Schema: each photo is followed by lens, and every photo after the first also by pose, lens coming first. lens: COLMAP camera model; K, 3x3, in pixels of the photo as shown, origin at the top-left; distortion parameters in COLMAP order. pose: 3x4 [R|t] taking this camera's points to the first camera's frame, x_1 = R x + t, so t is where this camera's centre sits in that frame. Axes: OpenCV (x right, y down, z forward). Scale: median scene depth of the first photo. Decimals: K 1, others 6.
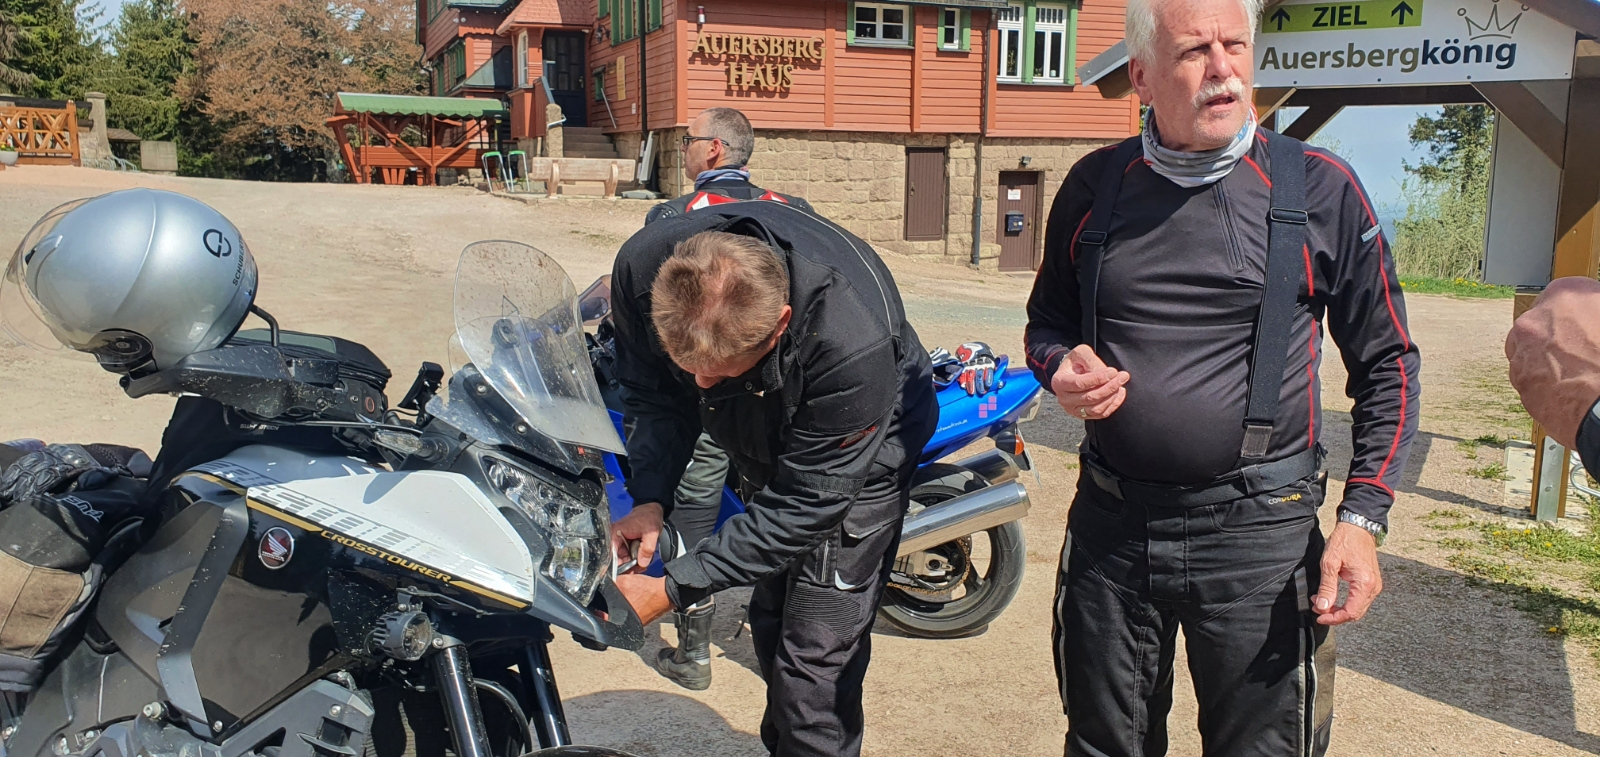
lens RADIAL K [[1212.0, 0, 800.0], [0, 1212.0, 378.5], [0, 0, 1]] dist [0.086078, -0.115866]
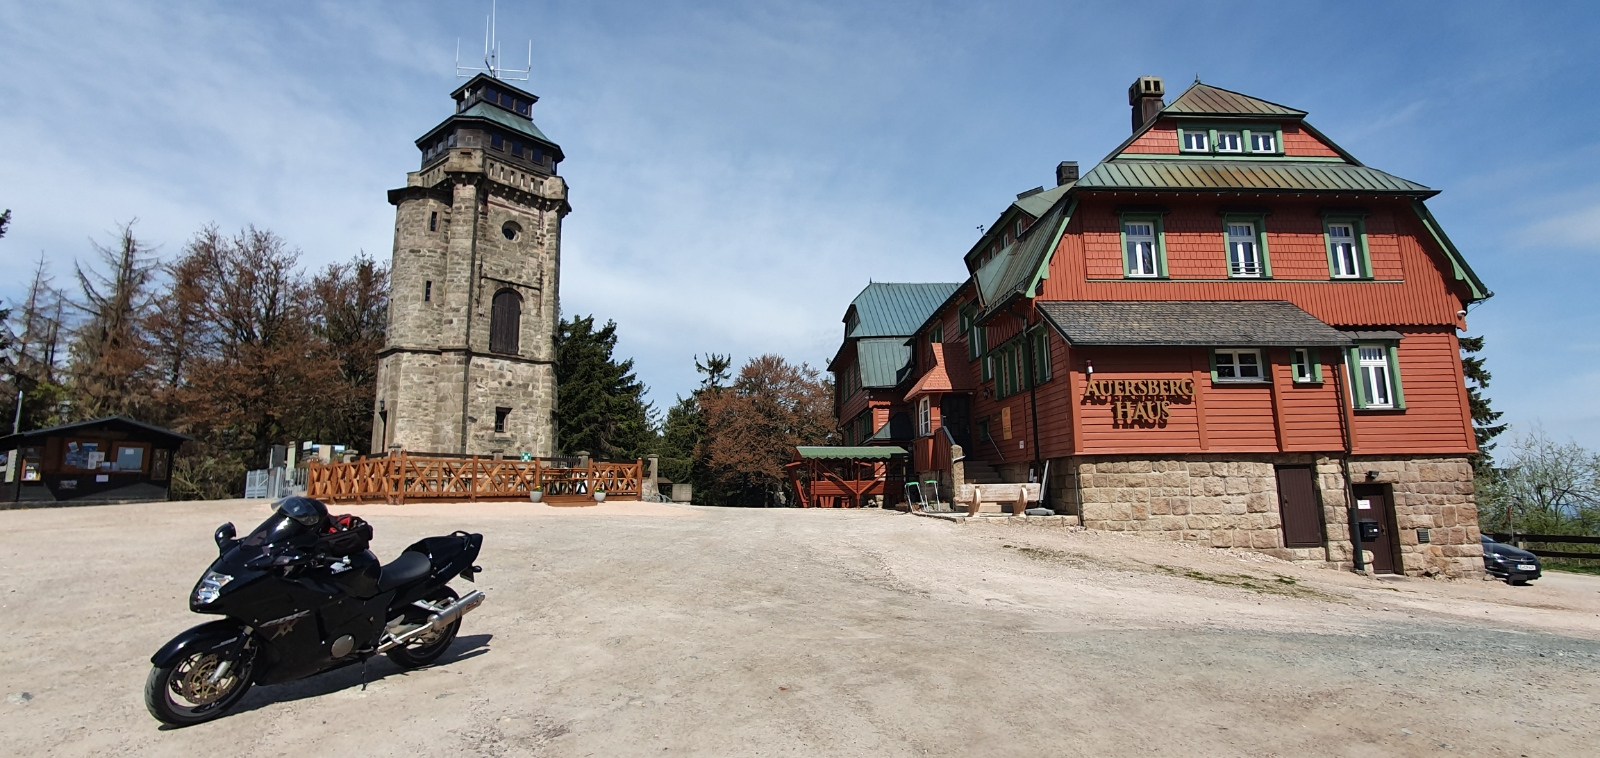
lens RADIAL K [[750.5, 0, 814.8], [0, 750.5, 361.0], [0, 0, 1]] dist [0.002342, 0.000208]
pose [[0.956091, -0.077085, -0.282749, -0.117594], [-0.022348, 0.942803, -0.332601, -0.036106], [0.292216, 0.324316, 0.899683, 0.196177]]
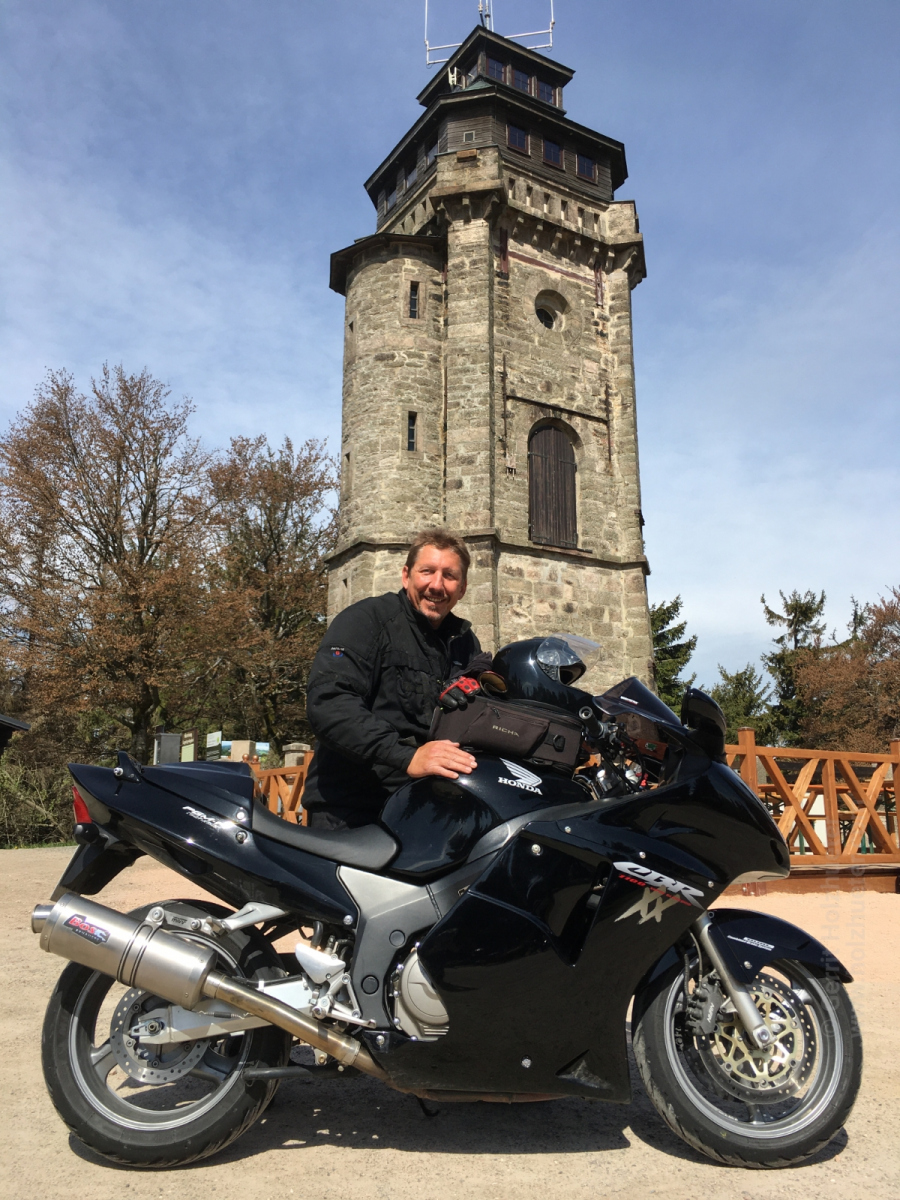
lens RADIAL K [[1053.2, 0, 487.1], [0, 1053.2, 572.8], [0, 0, 1]] dist [0.059720, 0.001002]
pose [[0.813595, -0.149890, -0.561779, -0.552679], [-0.086794, 0.924064, -0.372252, -0.111187], [0.574917, 0.351622, 0.738805, 0.521964]]
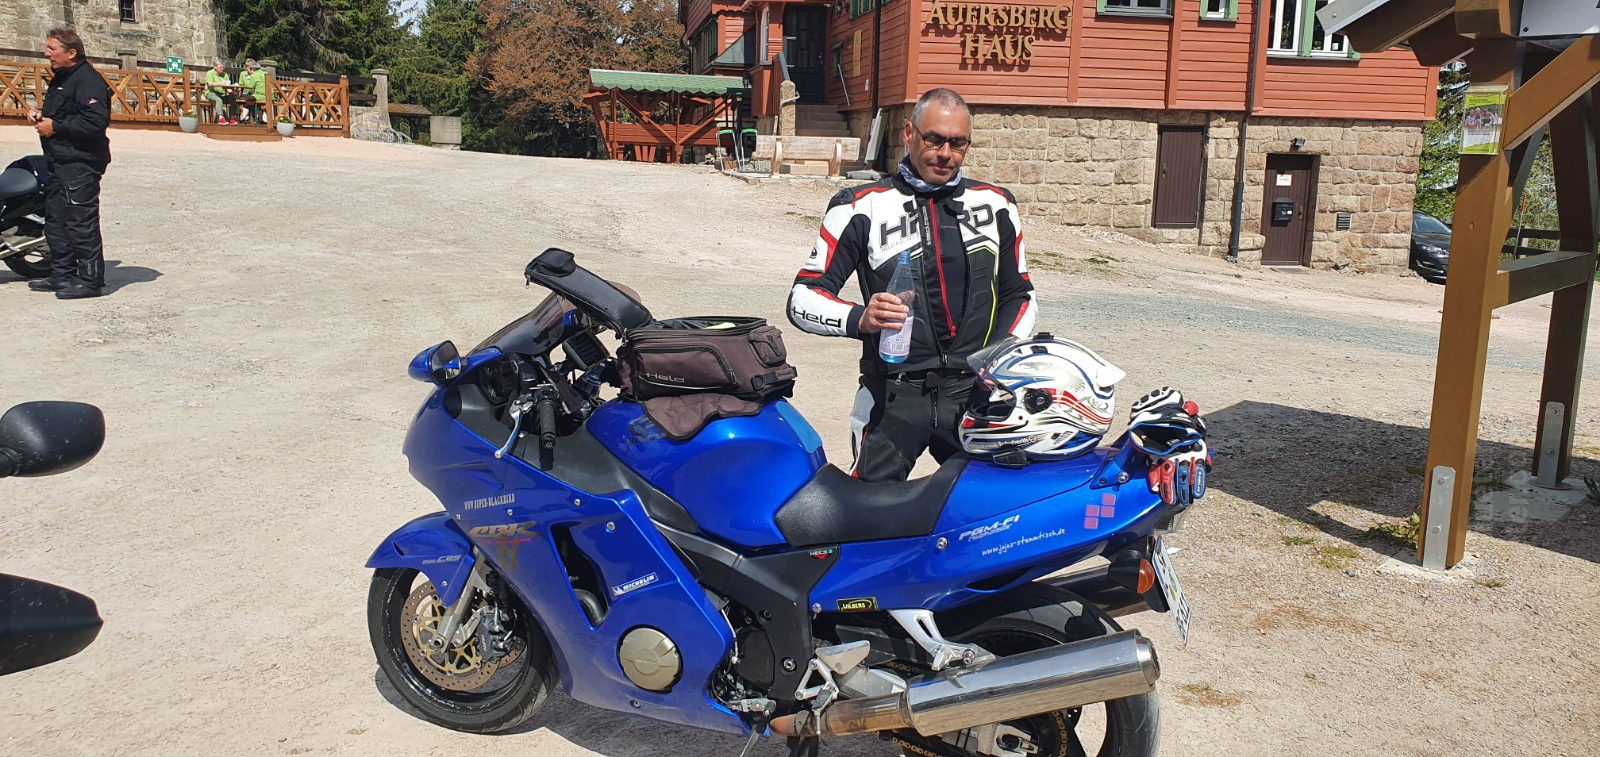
lens RADIAL K [[1218.3, 0, 815.5], [0, 1218.3, 348.7], [0, 0, 1]] dist [0.019797, -0.003480]
pose [[0.979655, 0.046297, -0.195274, 0.021225], [-0.047705, 0.998858, -0.002512, -0.008867], [0.194934, 0.011776, 0.980746, 0.054994]]
